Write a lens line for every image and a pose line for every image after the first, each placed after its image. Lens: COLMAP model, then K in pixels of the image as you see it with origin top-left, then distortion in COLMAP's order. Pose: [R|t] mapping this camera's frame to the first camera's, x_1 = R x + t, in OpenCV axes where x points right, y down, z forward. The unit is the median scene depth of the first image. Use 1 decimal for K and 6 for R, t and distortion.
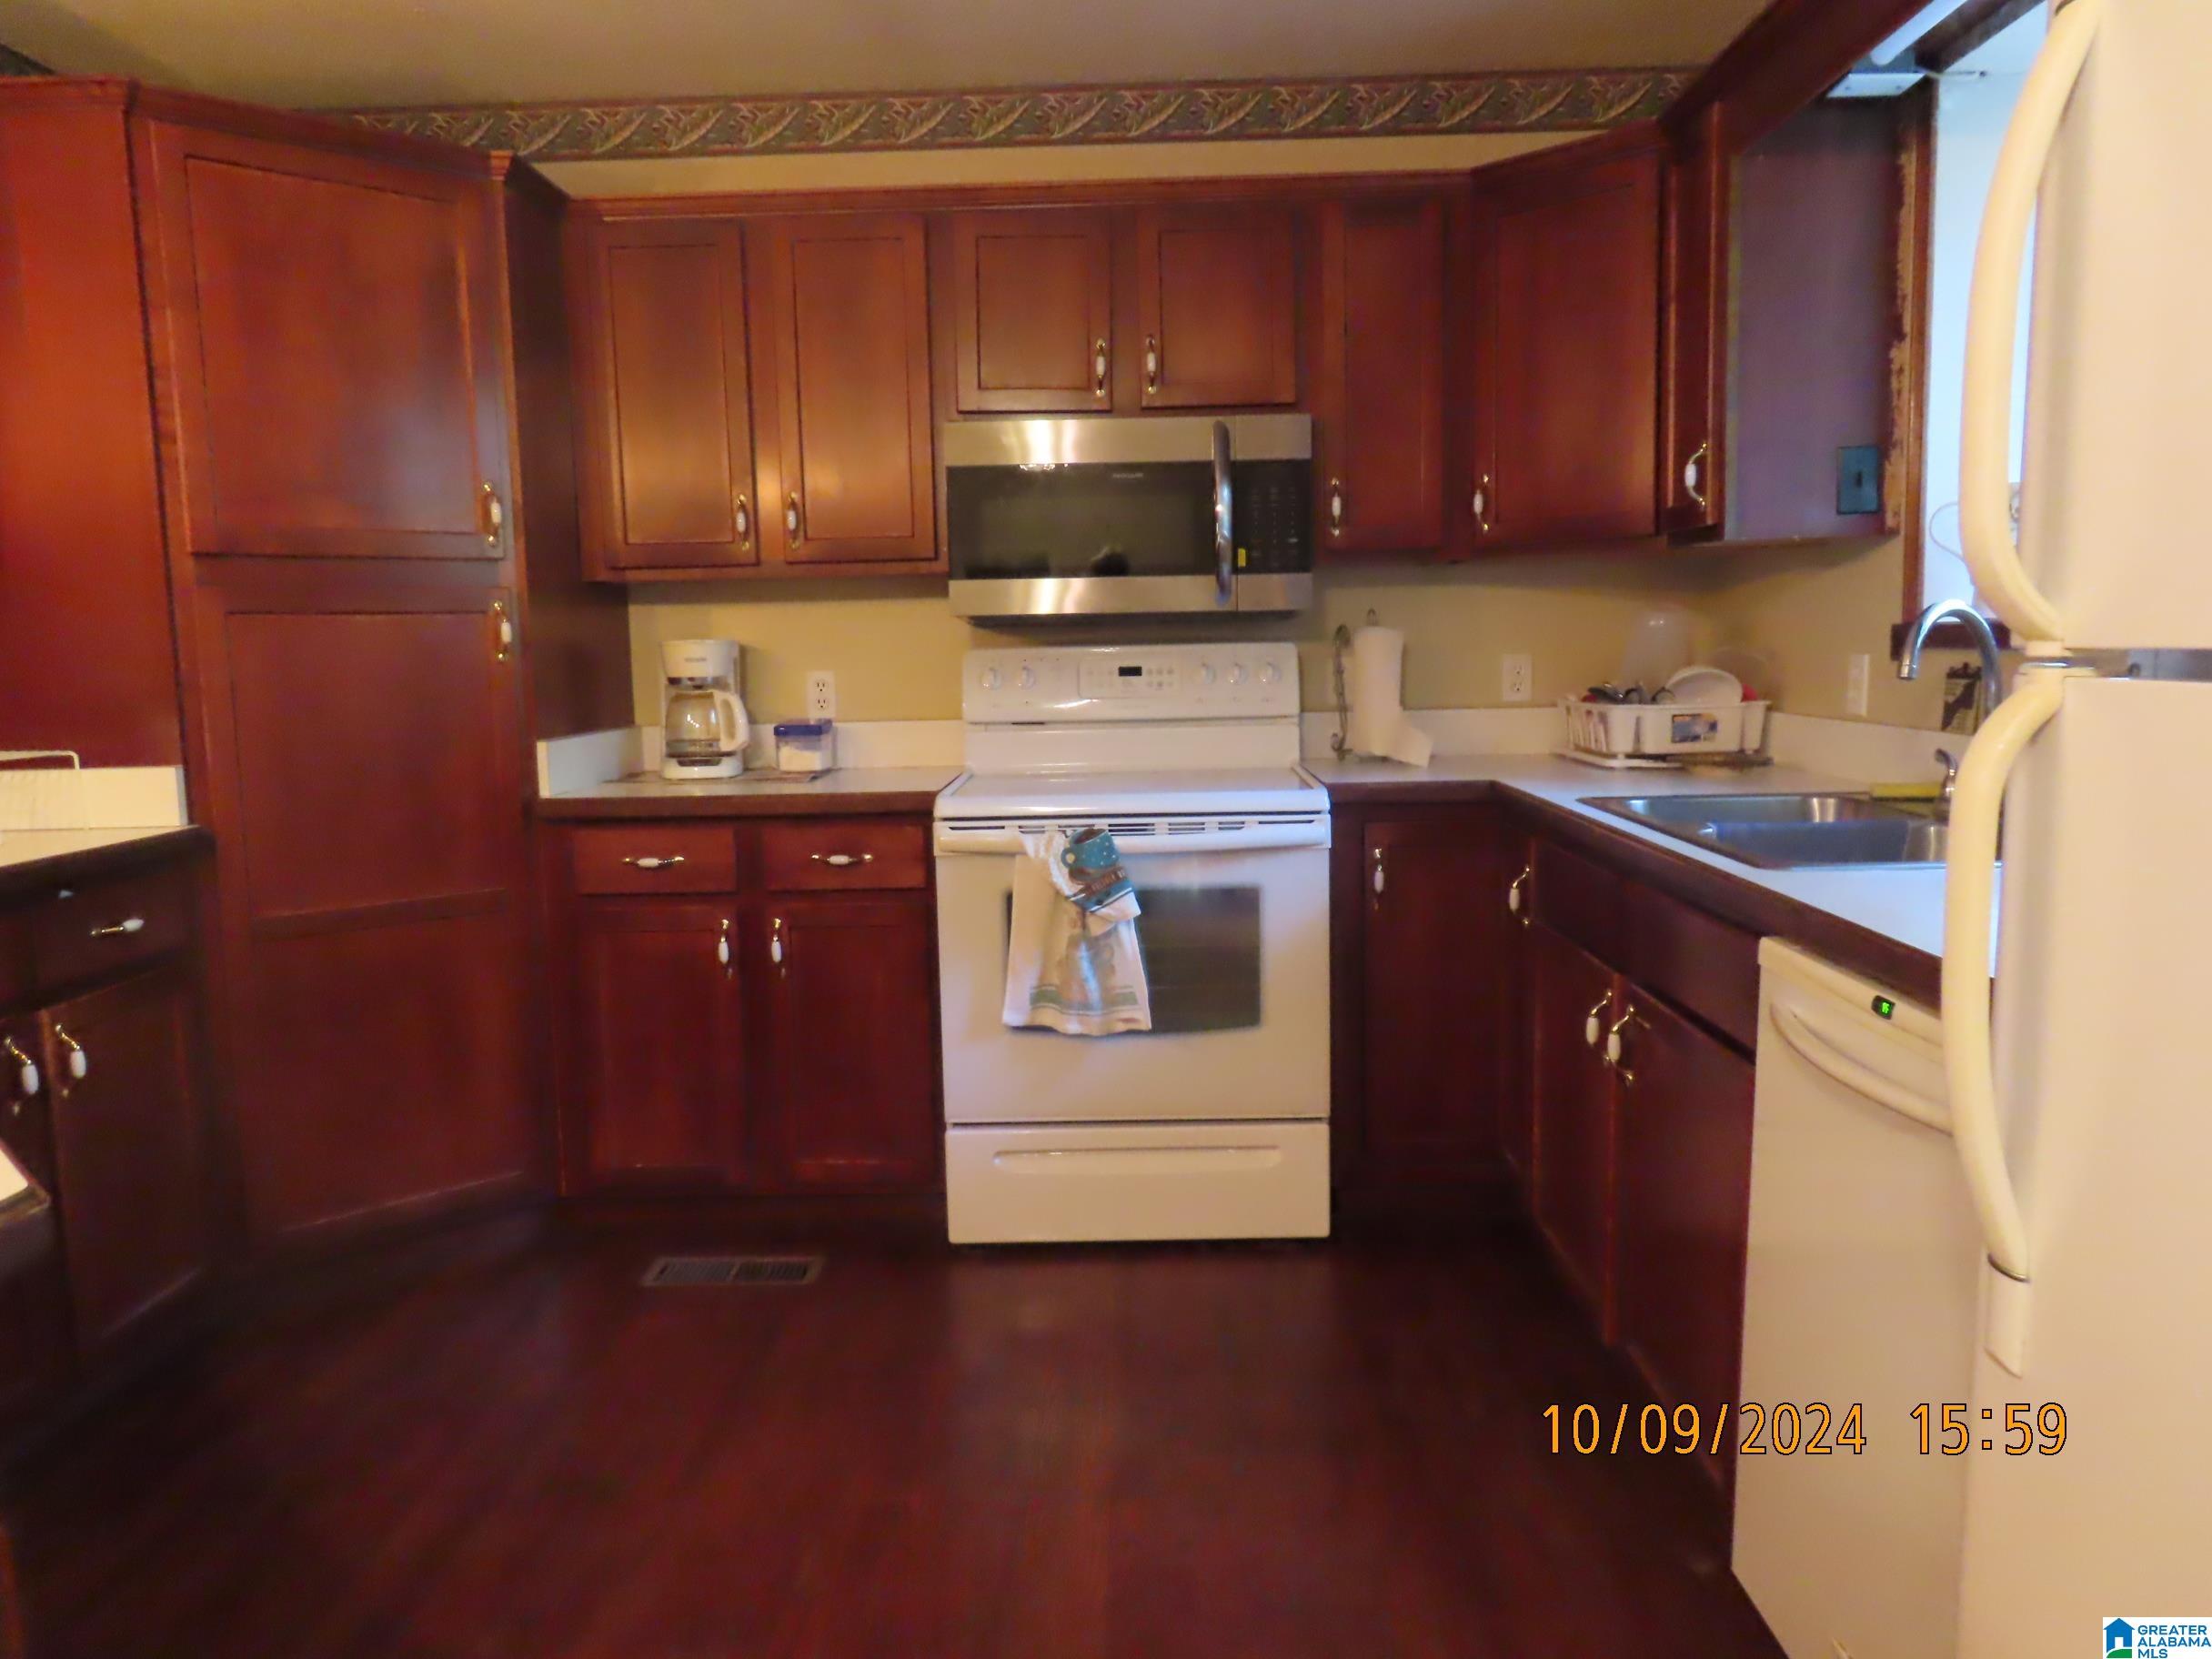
lens RADIAL K [[1589.0, 0, 1106.0], [0, 1589.0, 829.5], [0, 0, 1]] dist [-0.004027, 0.001496]
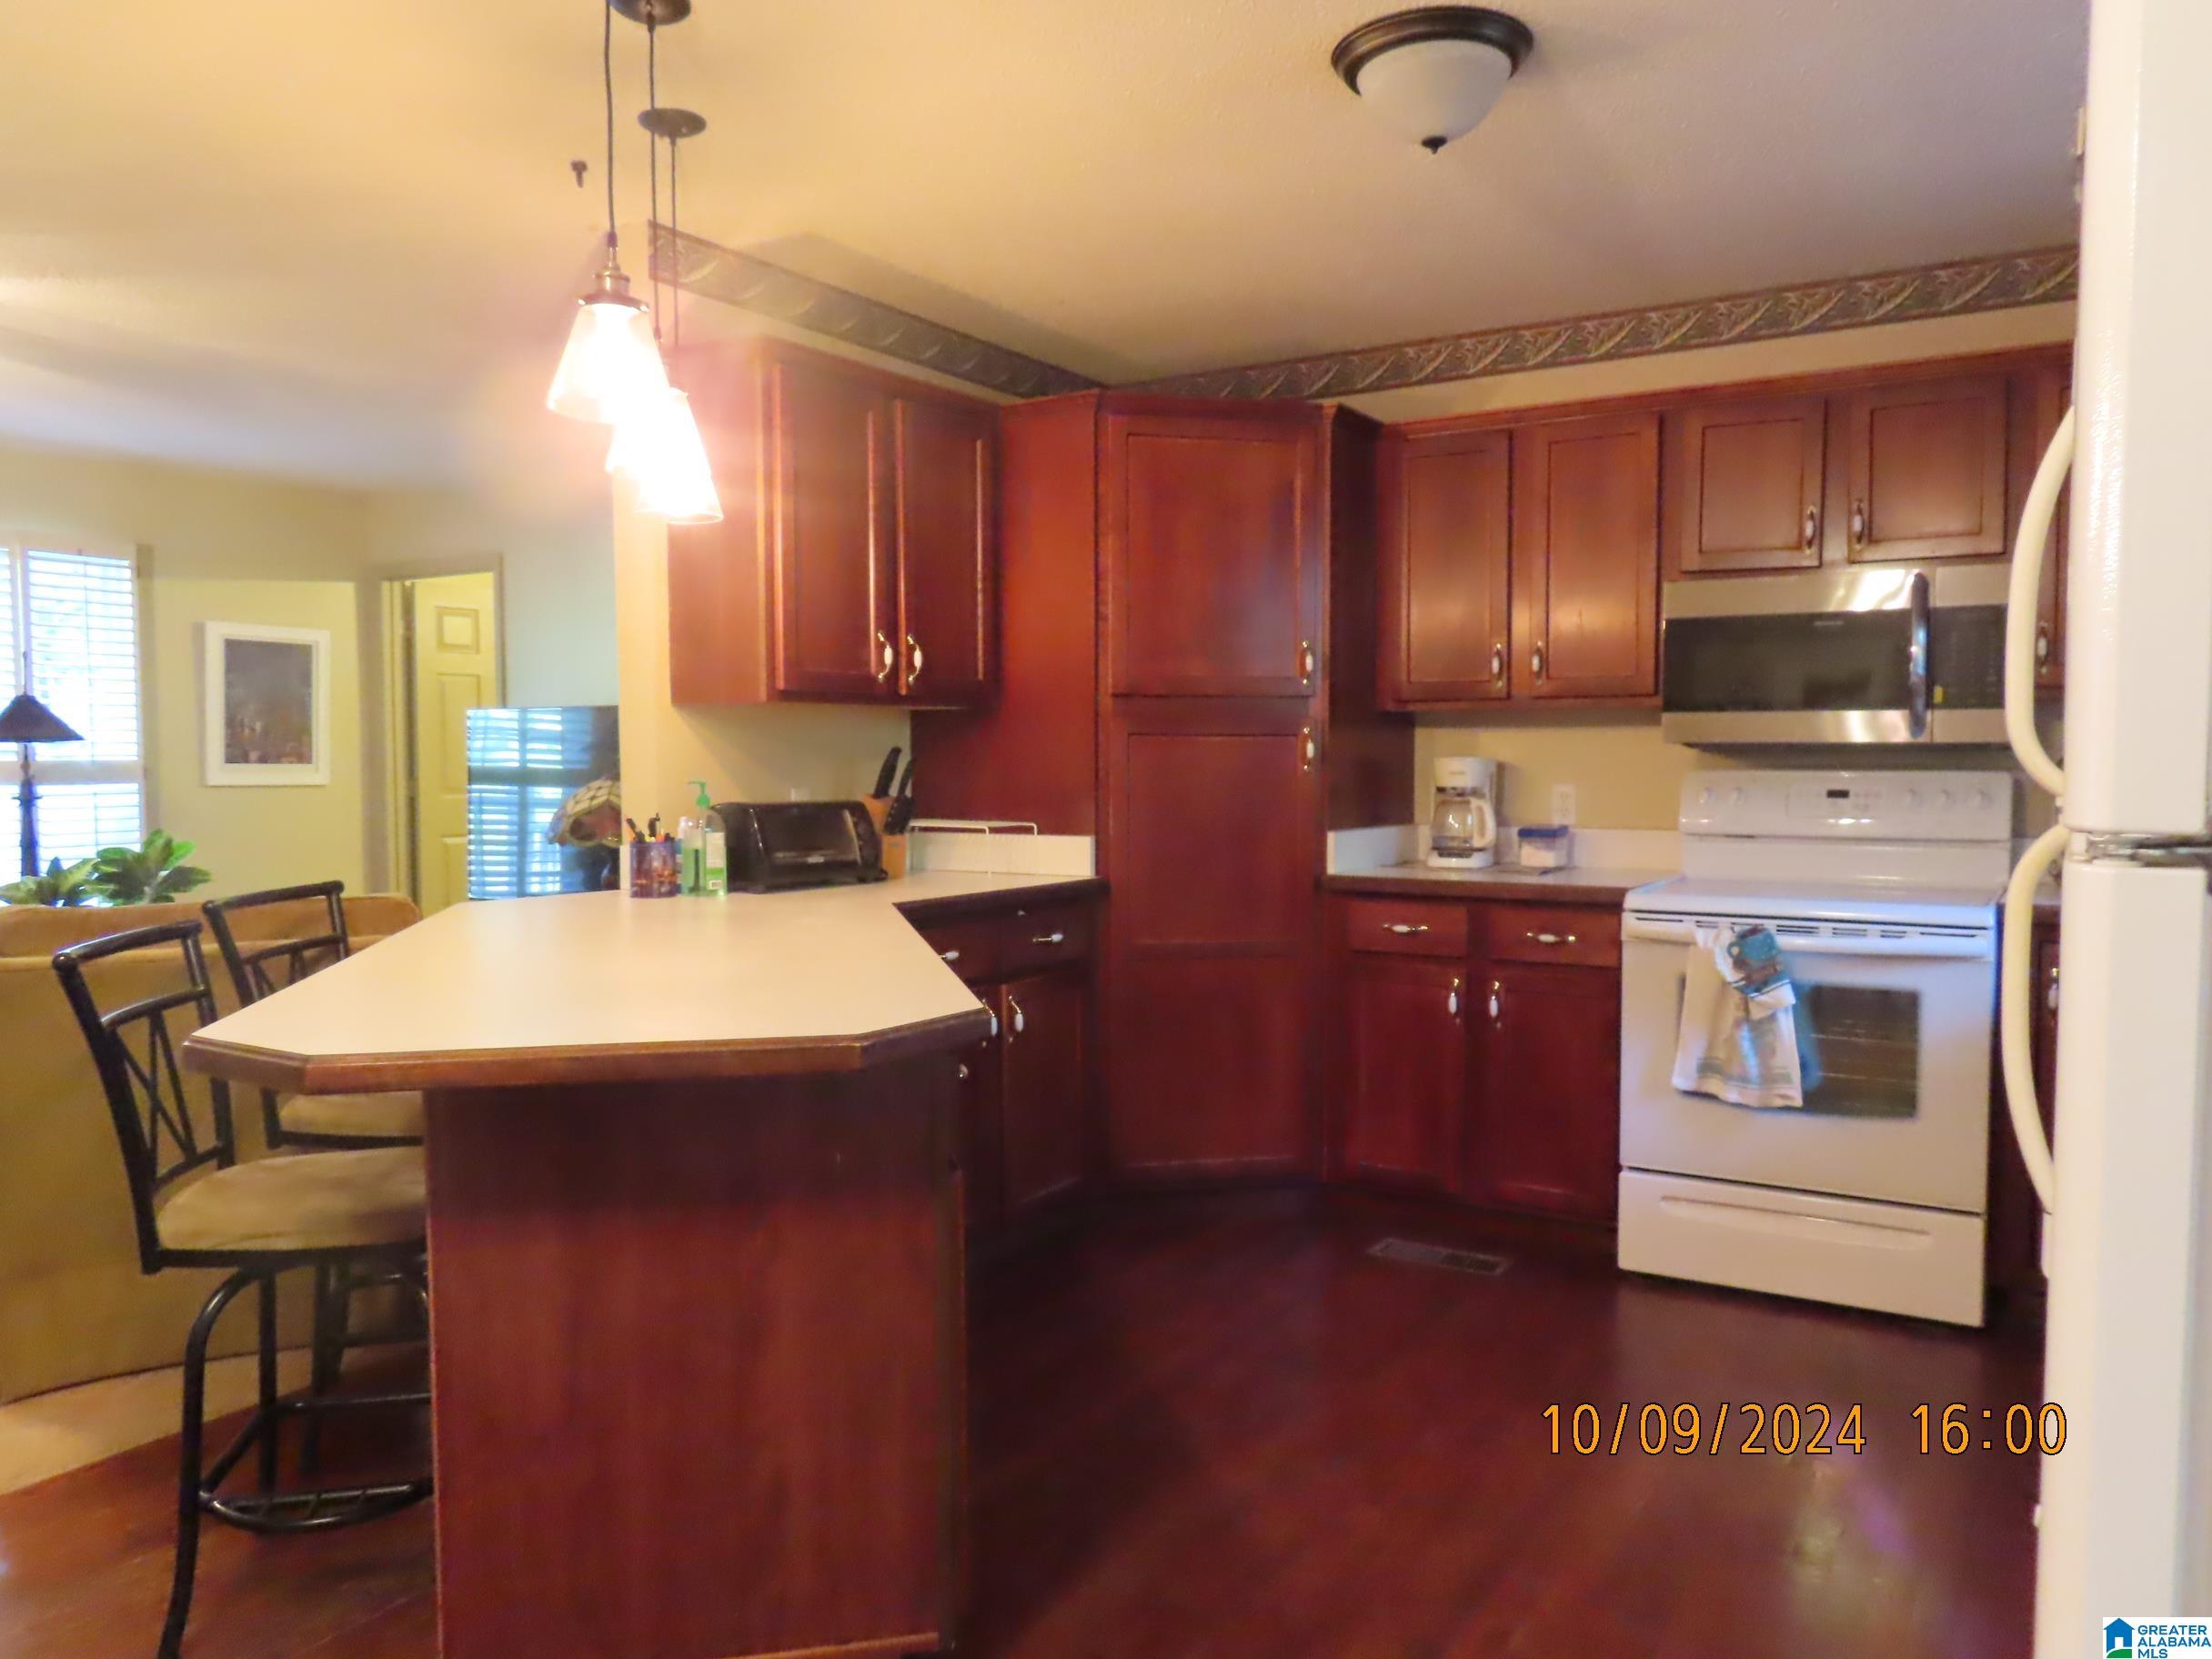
lens RADIAL K [[1589.0, 0, 1106.0], [0, 1589.0, 829.5], [0, 0, 1]] dist [-0.004027, 0.001496]
pose [[0.855453, 0.044422, -0.515971, 0.170726], [-0.078133, 0.995981, -0.043792, 0.015634], [0.511952, 0.077777, 0.855486, -0.235931]]
